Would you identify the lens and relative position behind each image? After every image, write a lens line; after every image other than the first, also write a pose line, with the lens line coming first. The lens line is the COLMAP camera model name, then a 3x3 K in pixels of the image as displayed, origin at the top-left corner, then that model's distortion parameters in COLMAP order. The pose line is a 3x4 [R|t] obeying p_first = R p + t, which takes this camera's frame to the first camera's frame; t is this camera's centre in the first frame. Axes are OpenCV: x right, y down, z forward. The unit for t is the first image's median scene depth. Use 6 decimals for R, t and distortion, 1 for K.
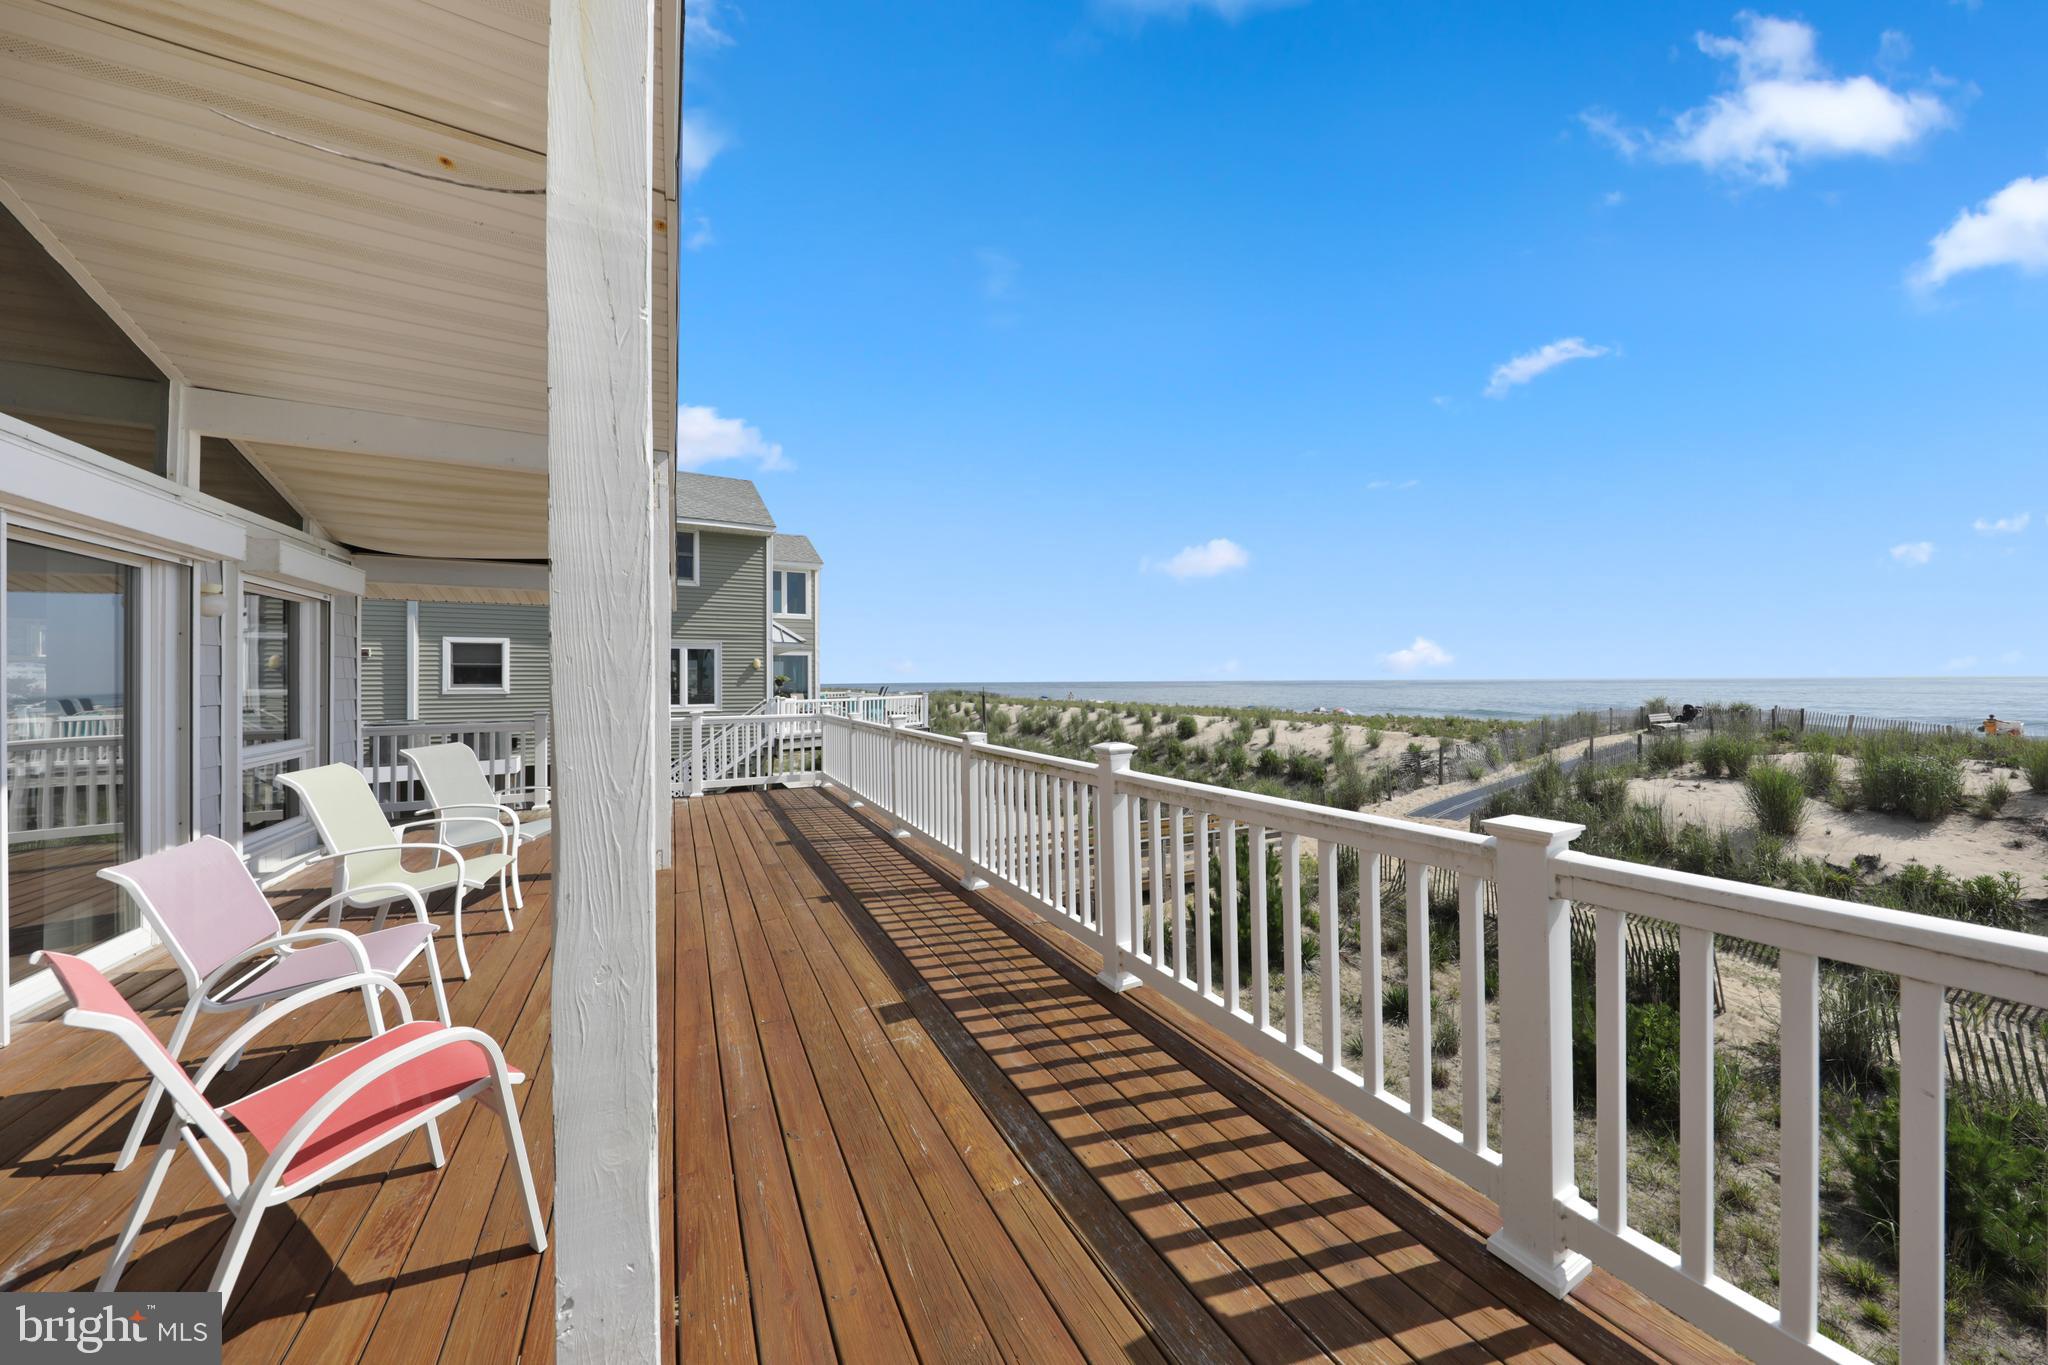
lens RADIAL K [[672.1, 0, 1011.2], [0, 672.1, 678.3], [0, 0, 1]] dist [-0.000369, -0.000123]
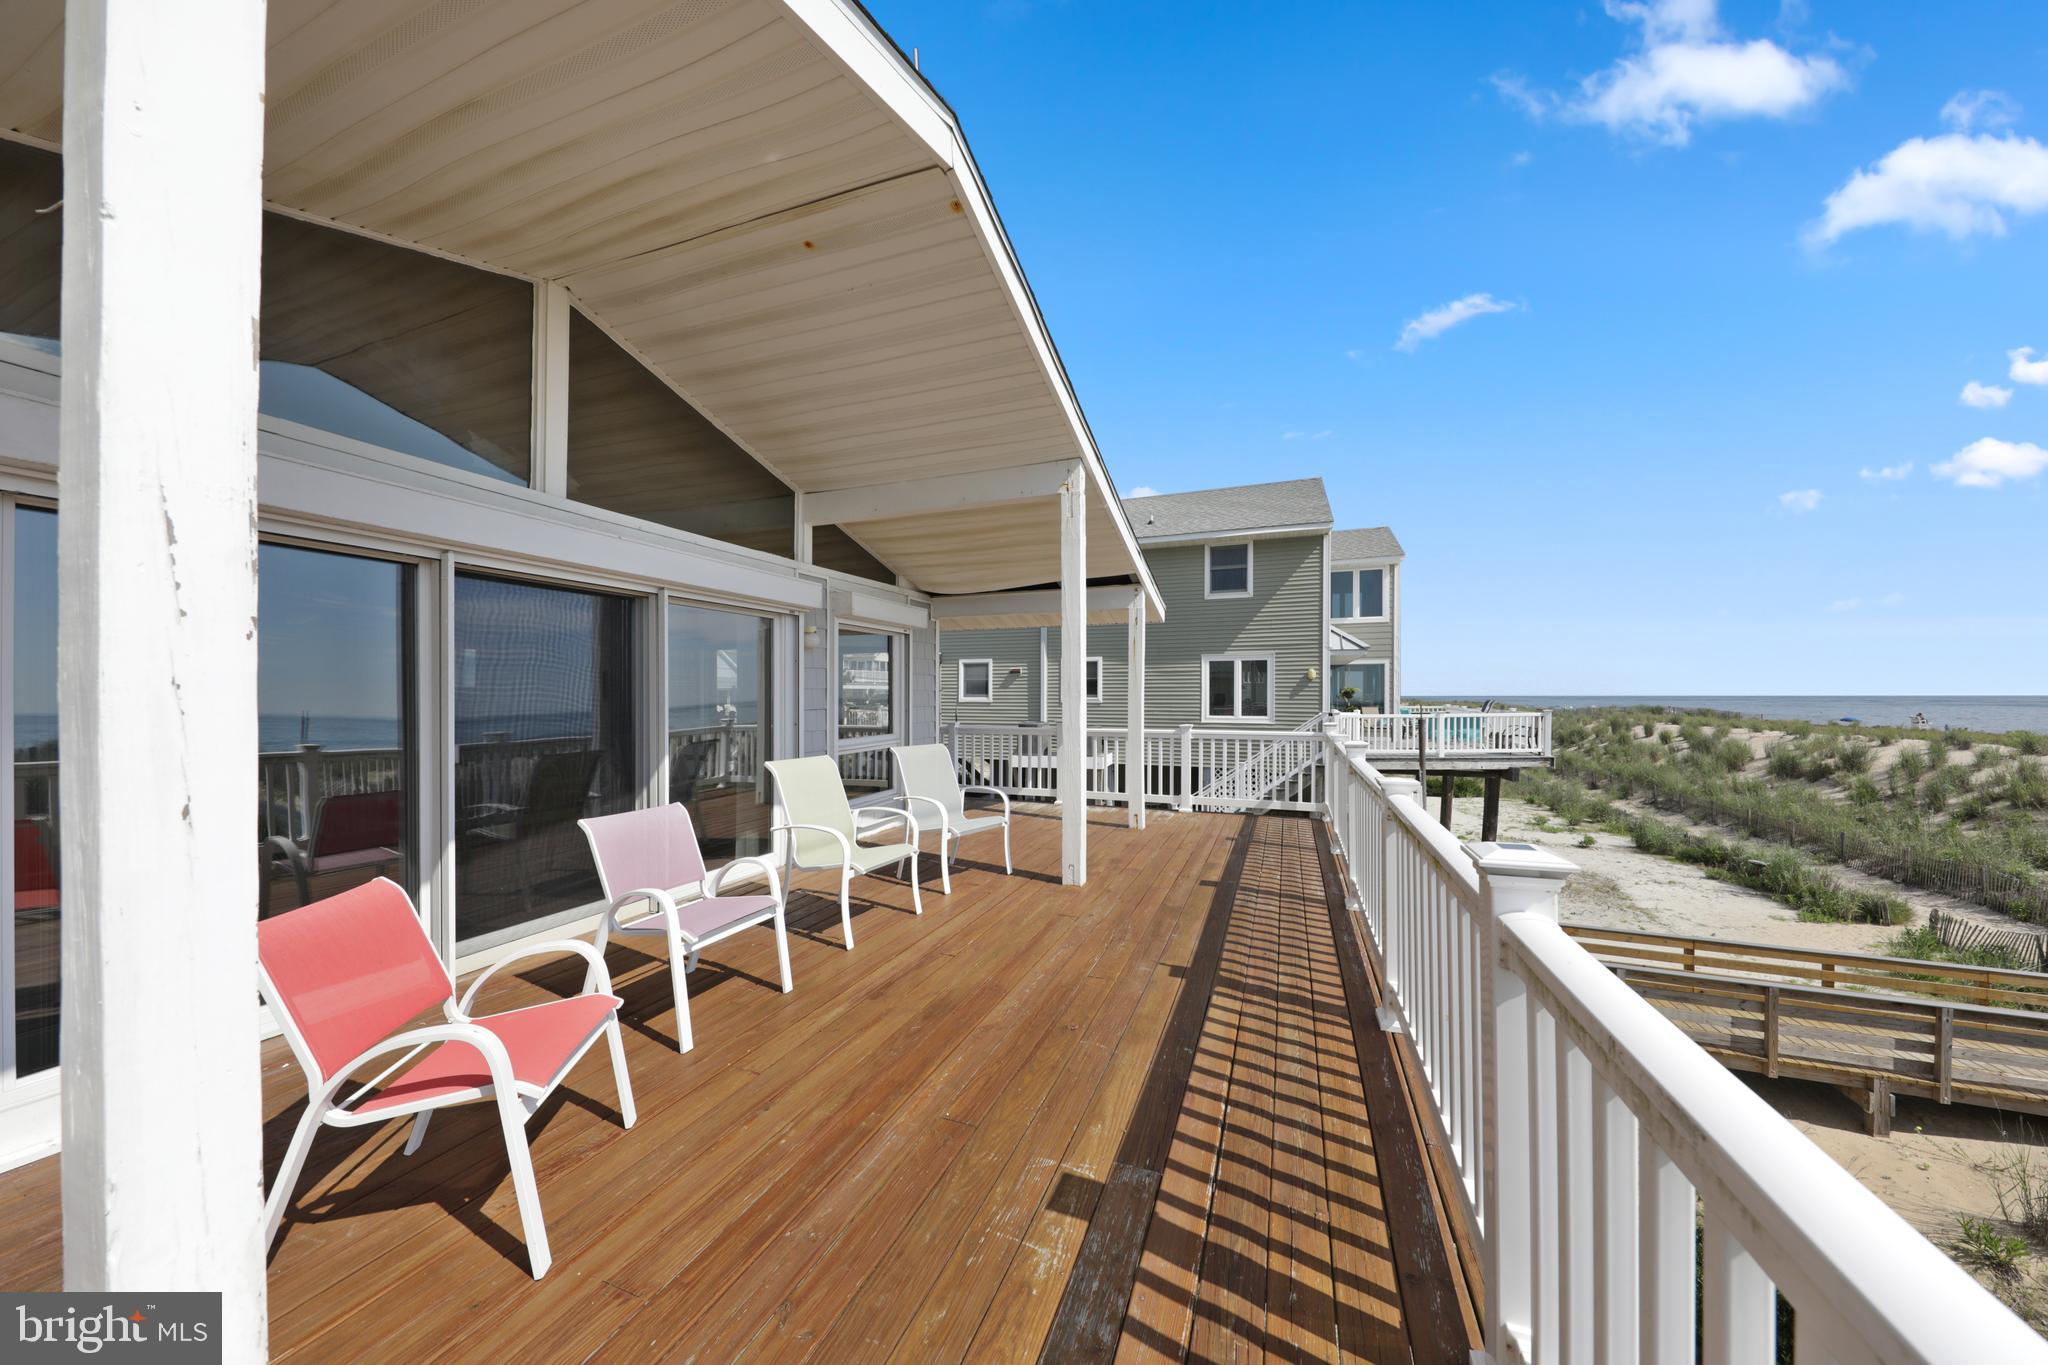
lens RADIAL K [[668.8, 0, 1010.4], [0, 668.8, 702.5], [0, 0, 1]] dist [-0.000933, -0.000233]
pose [[0.655875, 0.014300, -0.754734, 0.093656], [0.000412, 0.999814, 0.019302, -0.001257], [0.754870, -0.012970, 0.655747, 0.175801]]
